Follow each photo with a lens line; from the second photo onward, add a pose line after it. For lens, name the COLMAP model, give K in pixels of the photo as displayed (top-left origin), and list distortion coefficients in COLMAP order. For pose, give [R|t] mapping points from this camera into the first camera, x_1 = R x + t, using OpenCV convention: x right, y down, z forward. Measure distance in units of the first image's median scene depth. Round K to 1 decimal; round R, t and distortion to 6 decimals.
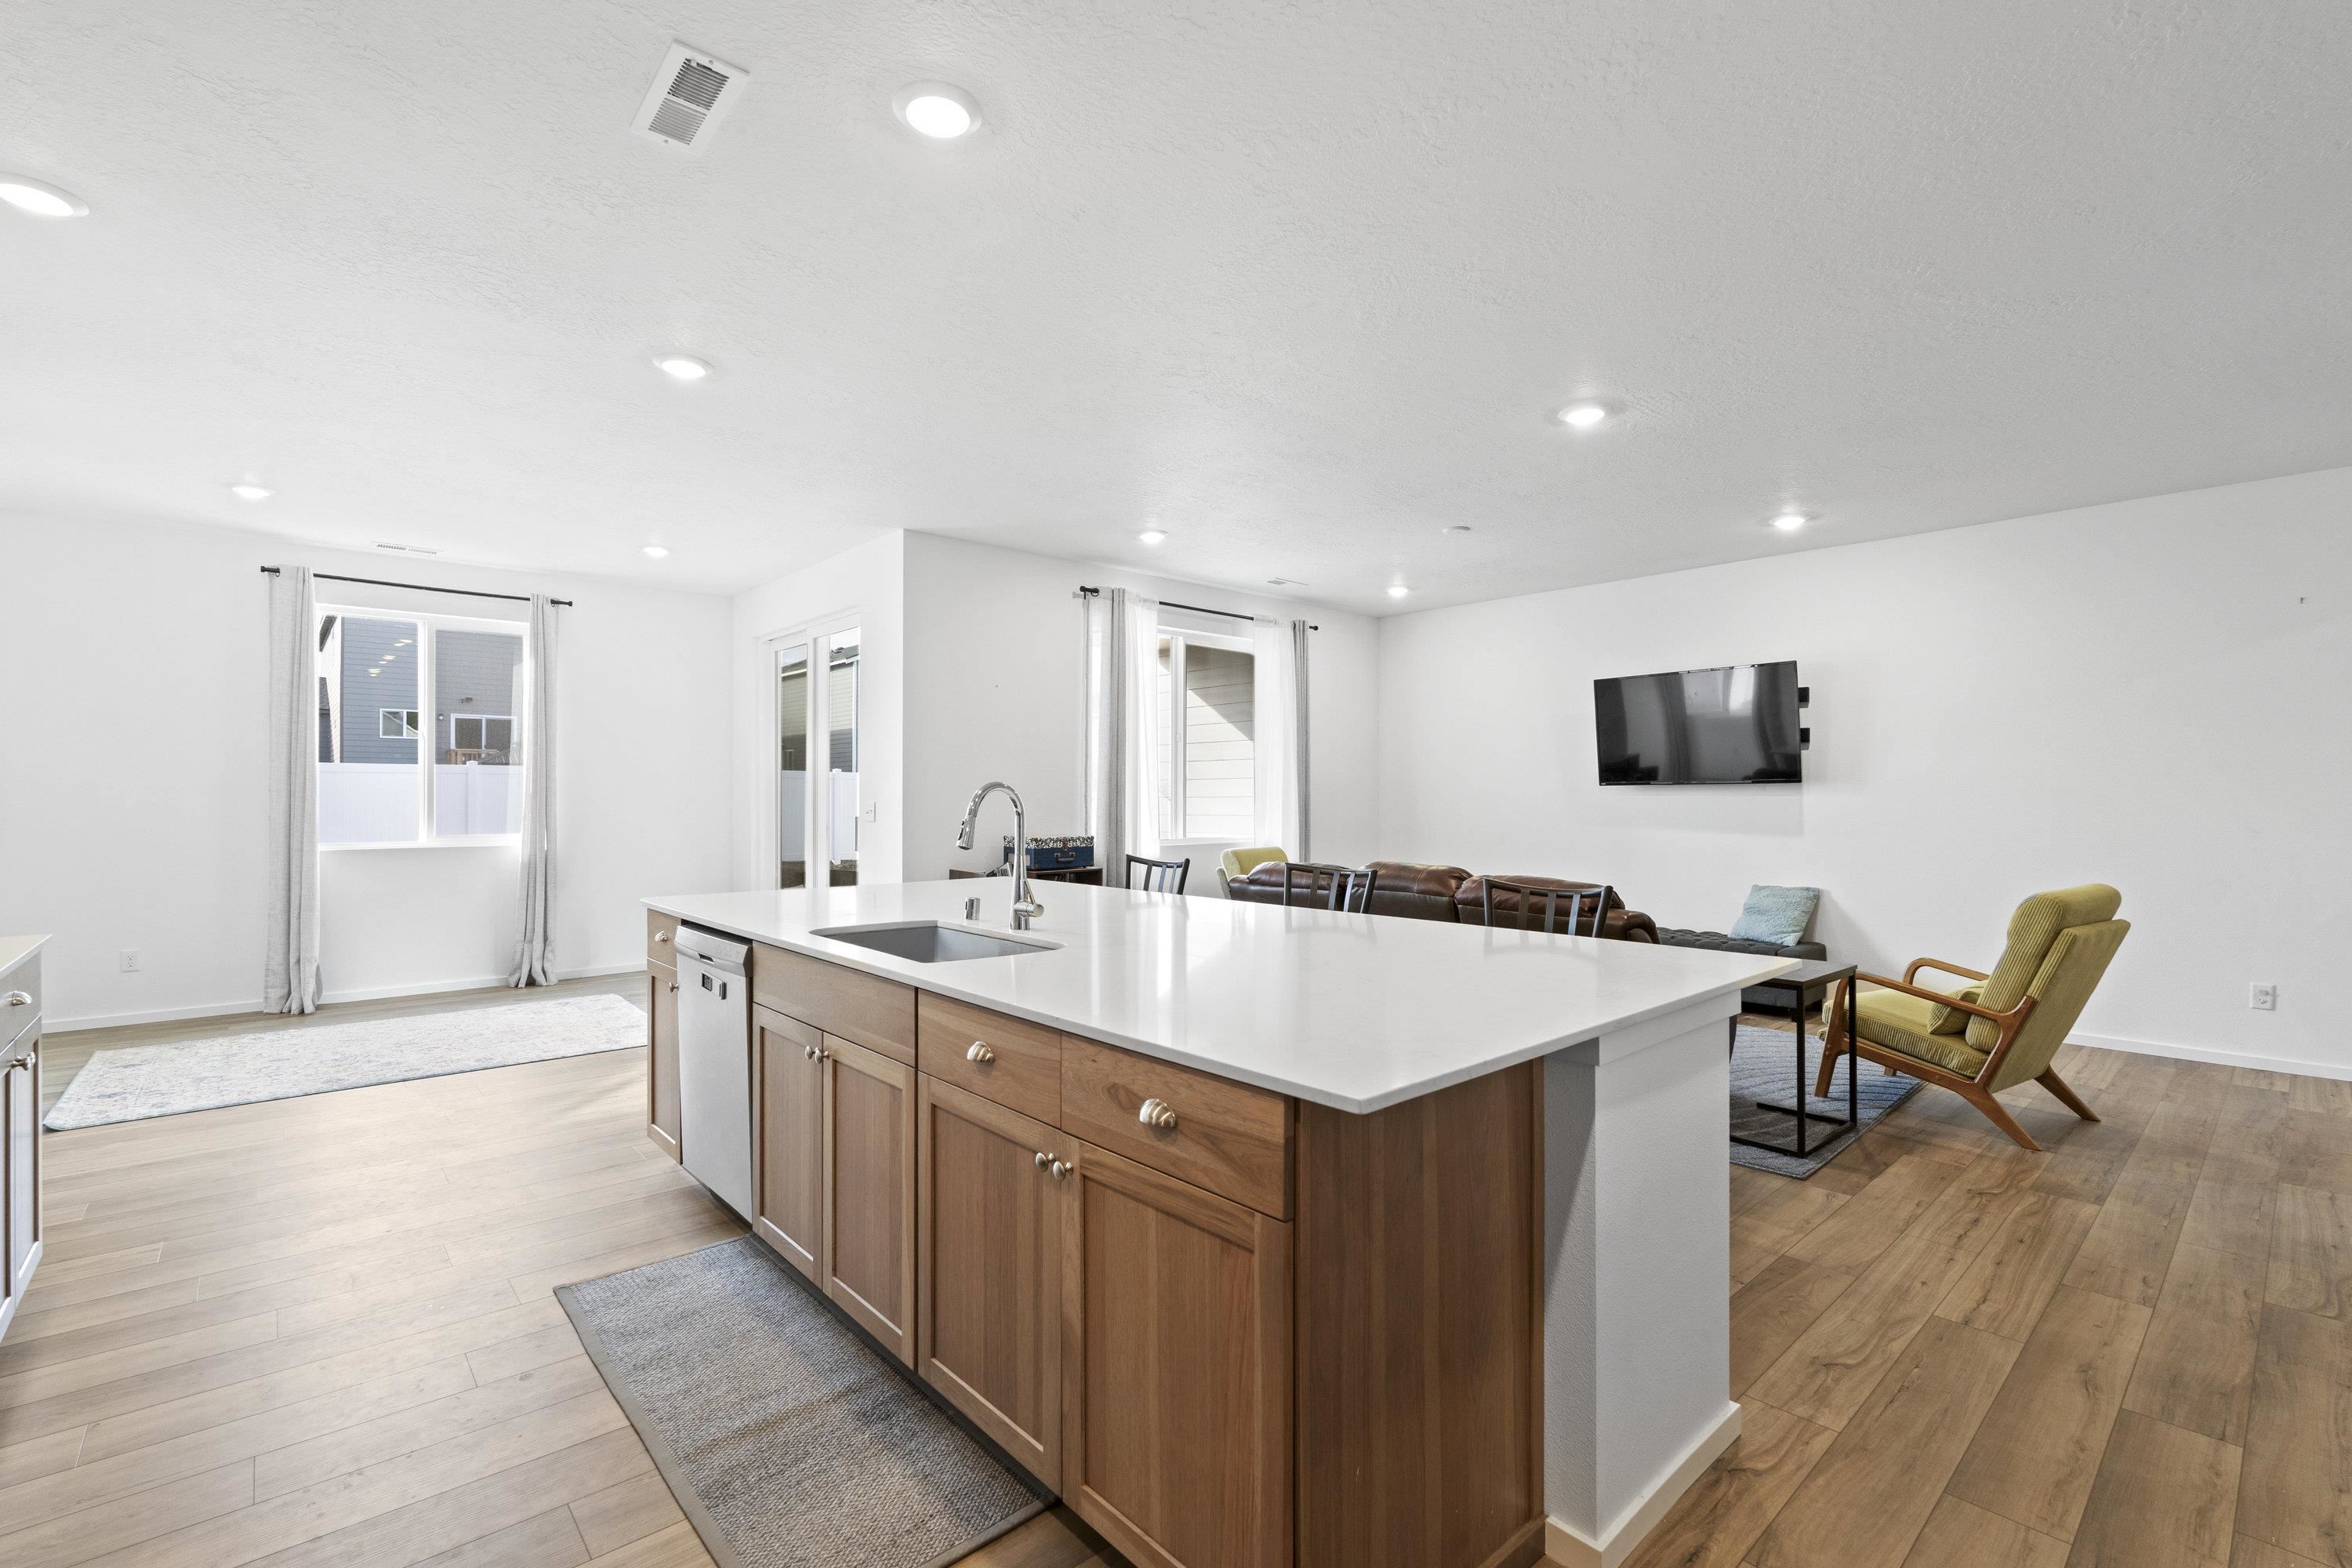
lens RADIAL K [[1029.2, 0, 1176.0], [0, 1029.2, 784.0], [0, 0, 1]] dist [-0.003486, 0.000182]
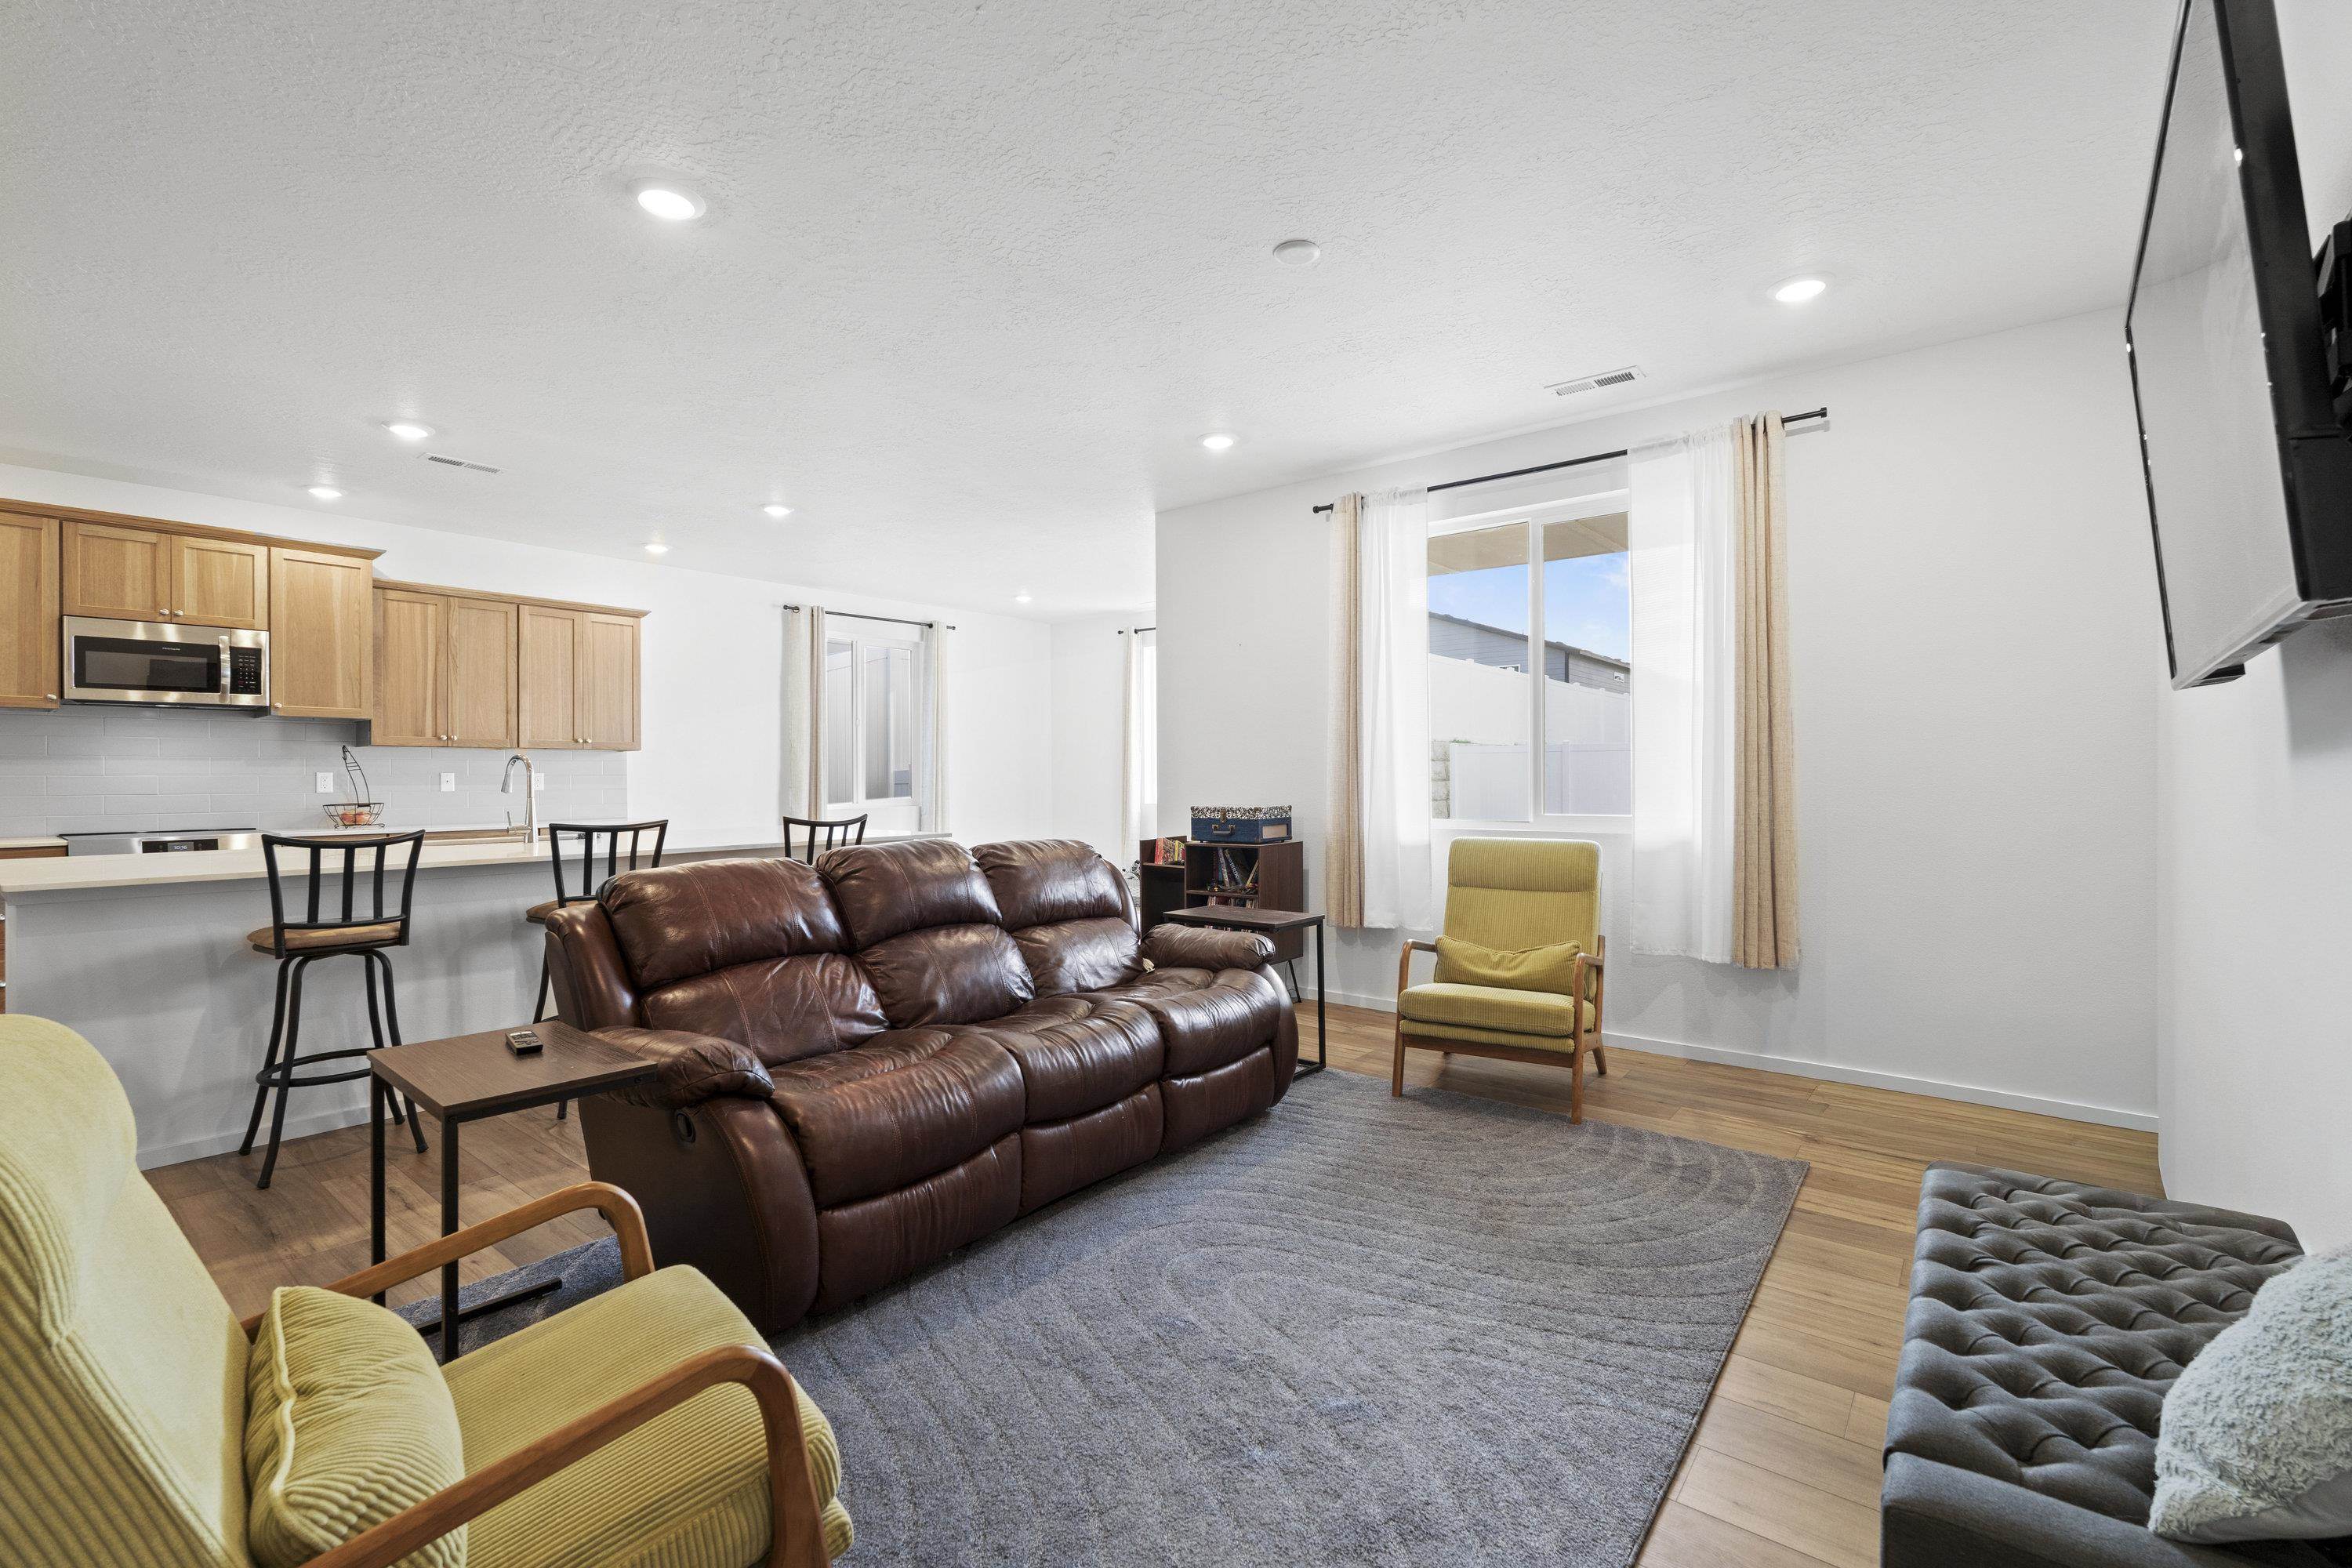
lens RADIAL K [[1029.2, 0, 1176.0], [0, 1029.2, 784.0], [0, 0, 1]] dist [-0.003486, 0.000182]
pose [[0.161269, 0.005570, -0.986895, 1.600830], [0.018454, 0.999792, 0.008659, 0.047962], [0.986738, -0.019608, 0.161132, 1.702933]]
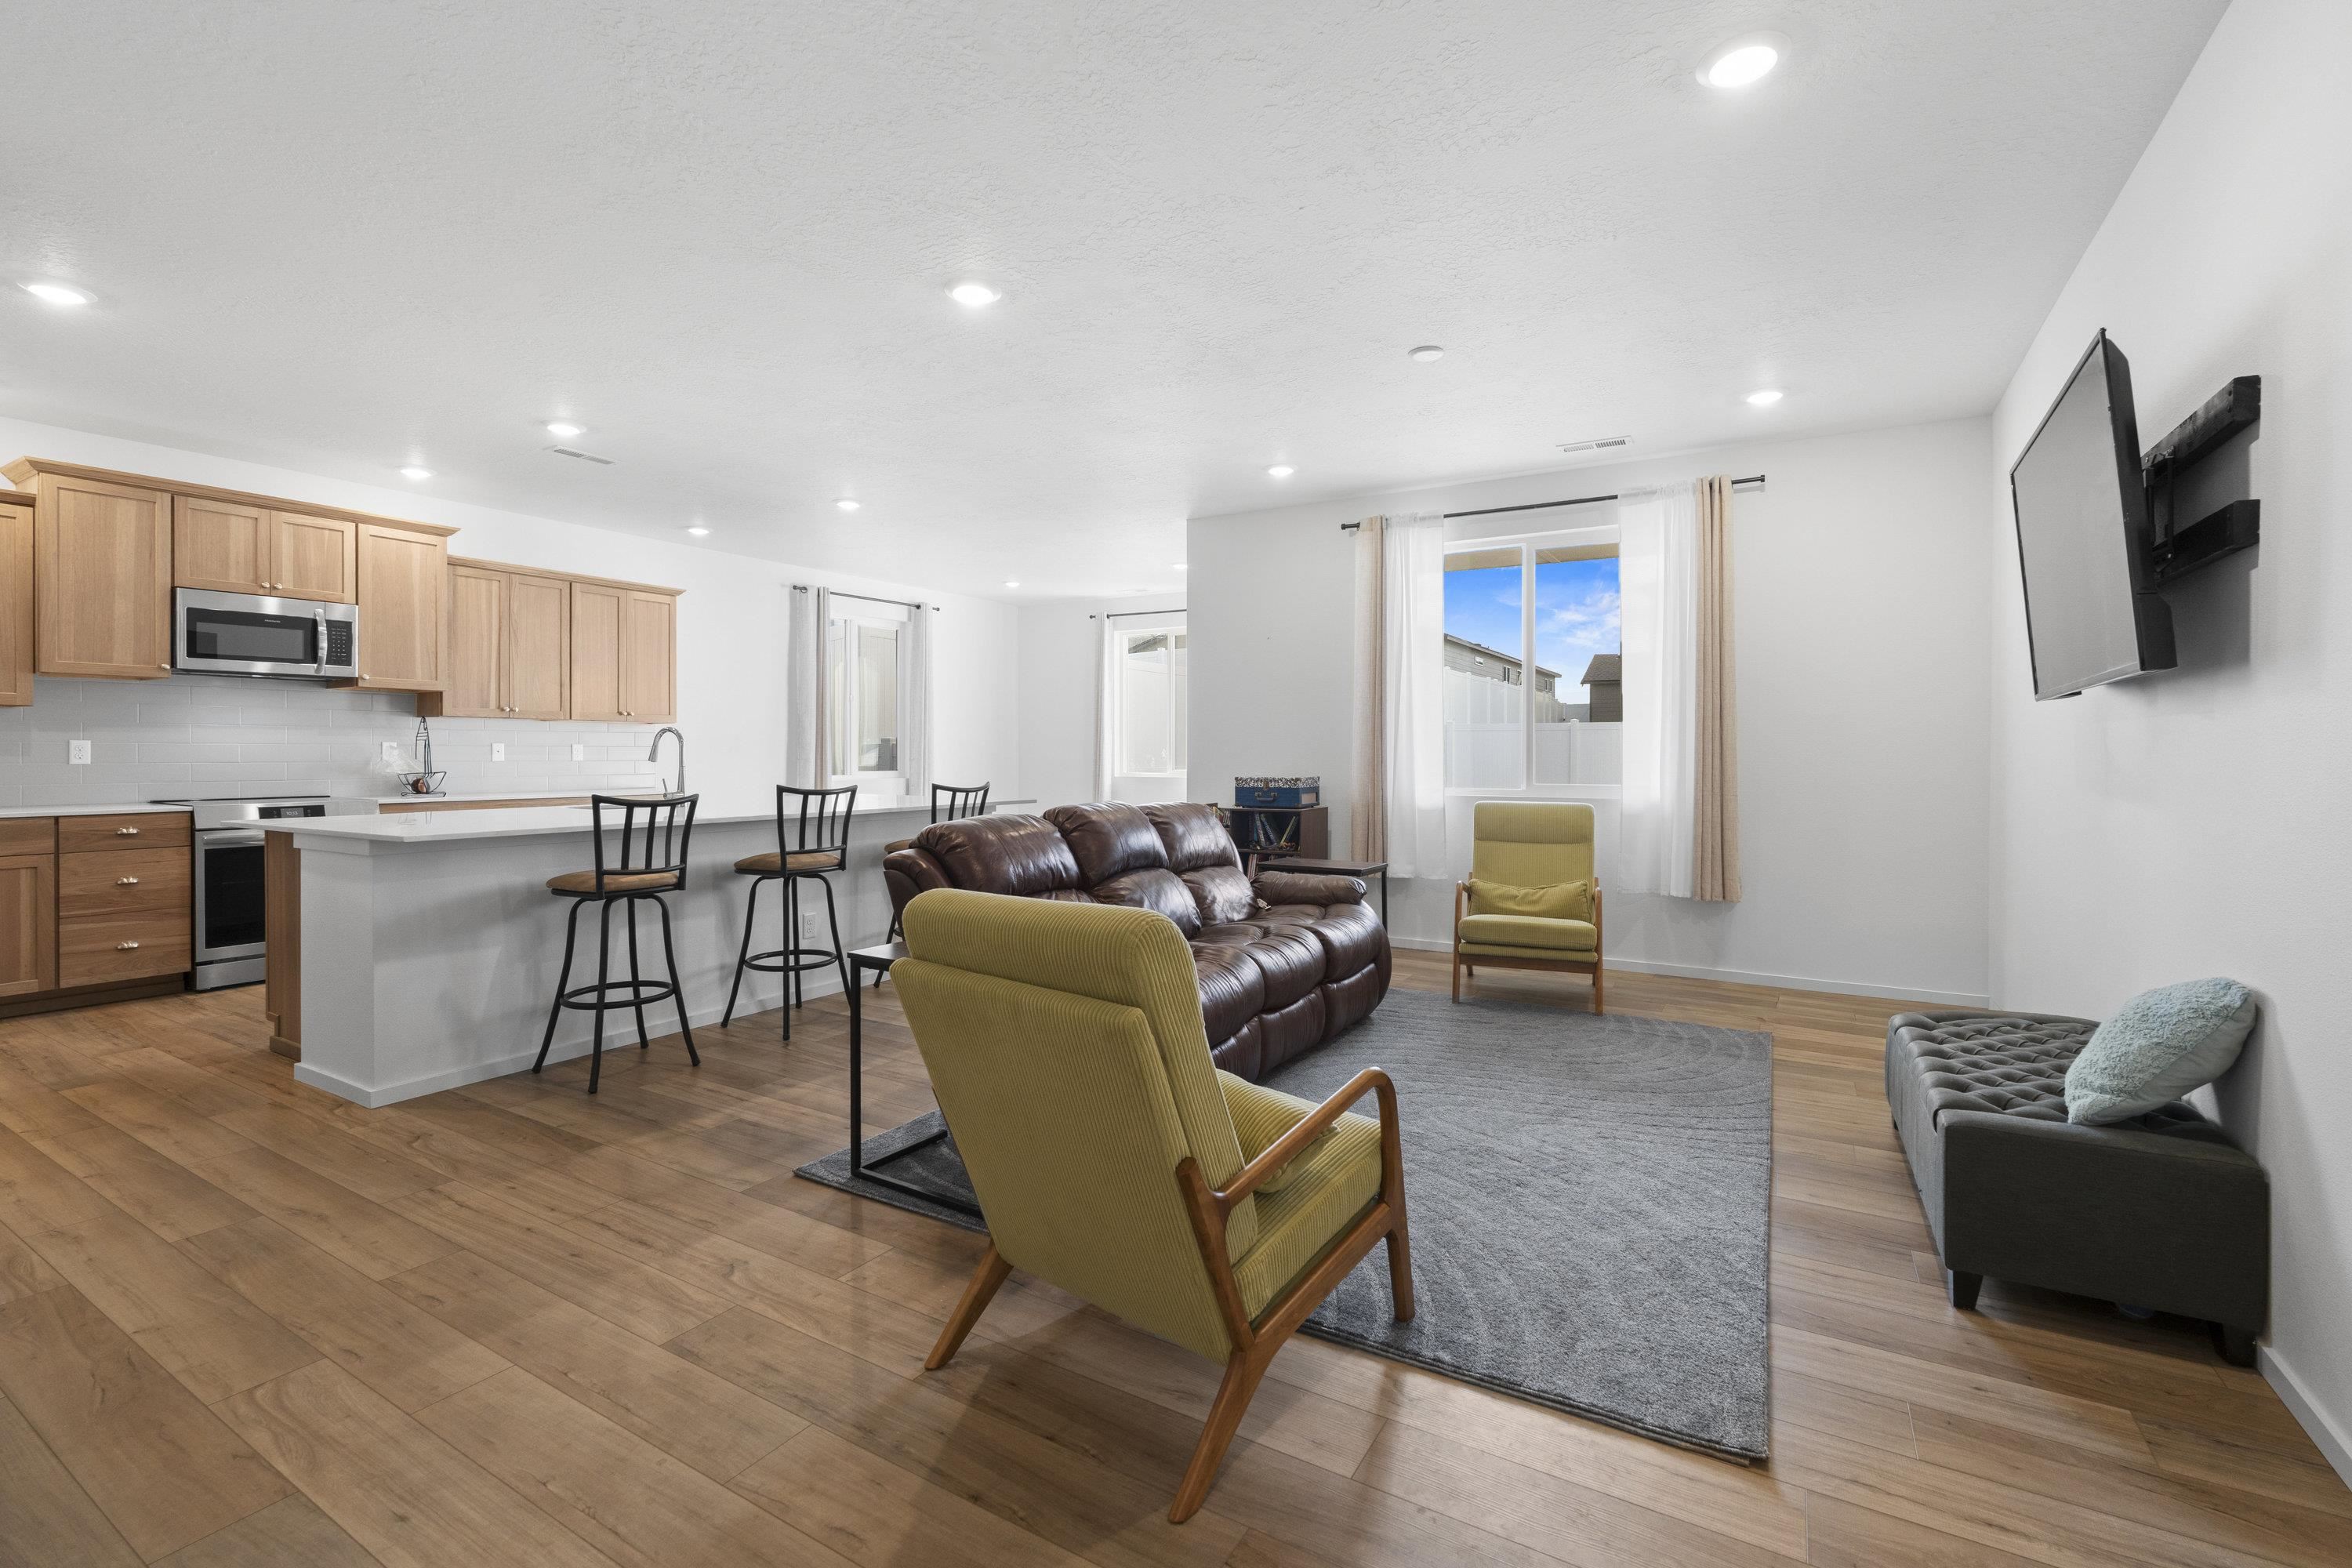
lens RADIAL K [[1032.1, 0, 1185.4], [0, 1032.1, 763.1], [0, 0, 1]] dist [-0.002198, -0.000300]
pose [[0.299621, 0.009568, -0.954010, 1.816595], [0.011733, 0.999837, 0.013713, 0.044611], [0.953986, -0.015302, 0.299460, 1.266562]]
